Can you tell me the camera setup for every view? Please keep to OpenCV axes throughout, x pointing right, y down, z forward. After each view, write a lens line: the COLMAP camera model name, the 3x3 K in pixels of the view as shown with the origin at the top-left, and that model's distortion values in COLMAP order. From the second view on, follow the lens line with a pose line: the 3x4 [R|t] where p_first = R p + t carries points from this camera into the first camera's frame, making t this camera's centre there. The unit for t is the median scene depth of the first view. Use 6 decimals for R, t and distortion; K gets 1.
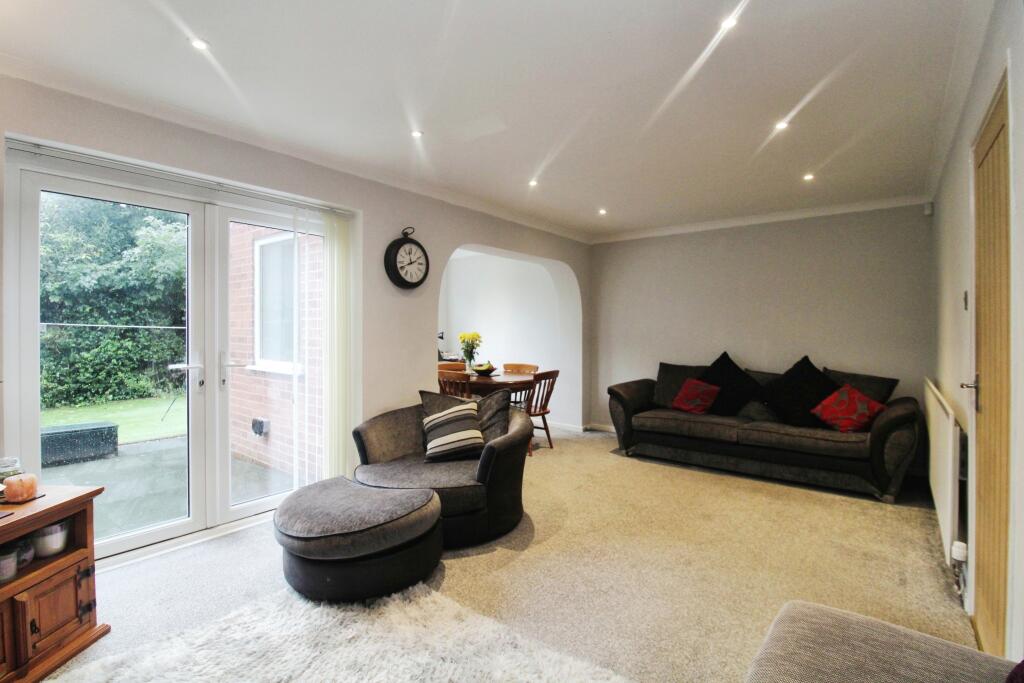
lens RADIAL K [[483.3, 0, 514.0], [0, 483.3, 308.0], [0, 0, 1]] dist [-0.000486, -0.015997]
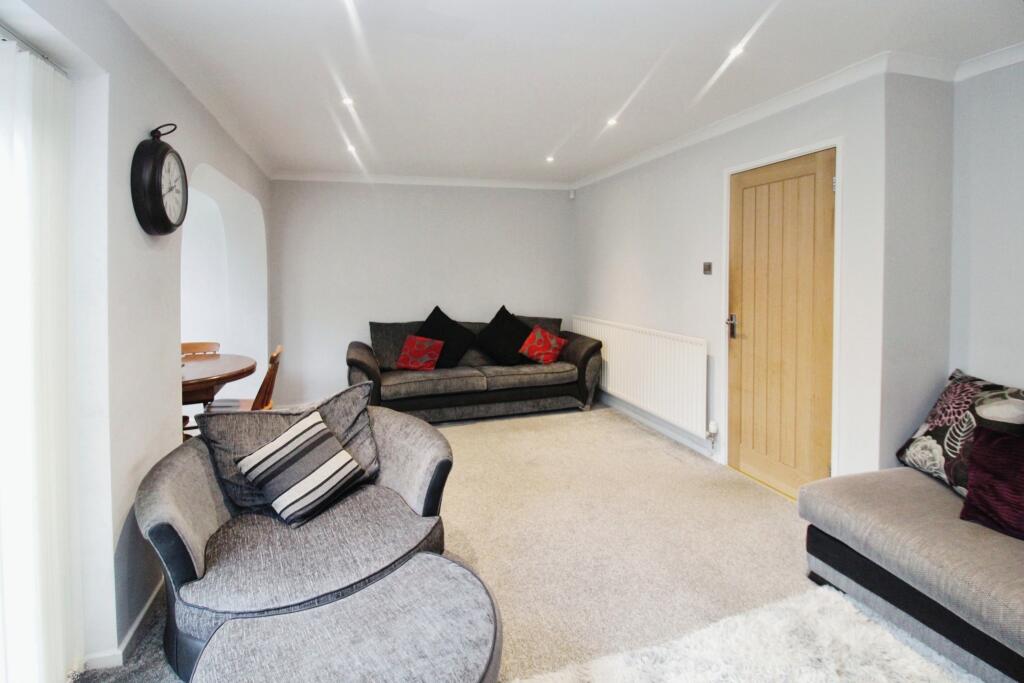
lens RADIAL K [[491.1, 0, 510.2], [0, 491.1, 260.7], [0, 0, 1]] dist [-0.002248, -0.016380]
pose [[0.573888, 0.005738, 0.818914, -0.411687], [-0.018742, 0.999806, 0.006128, -0.019685], [-0.818719, -0.018865, 0.573884, 0.328925]]
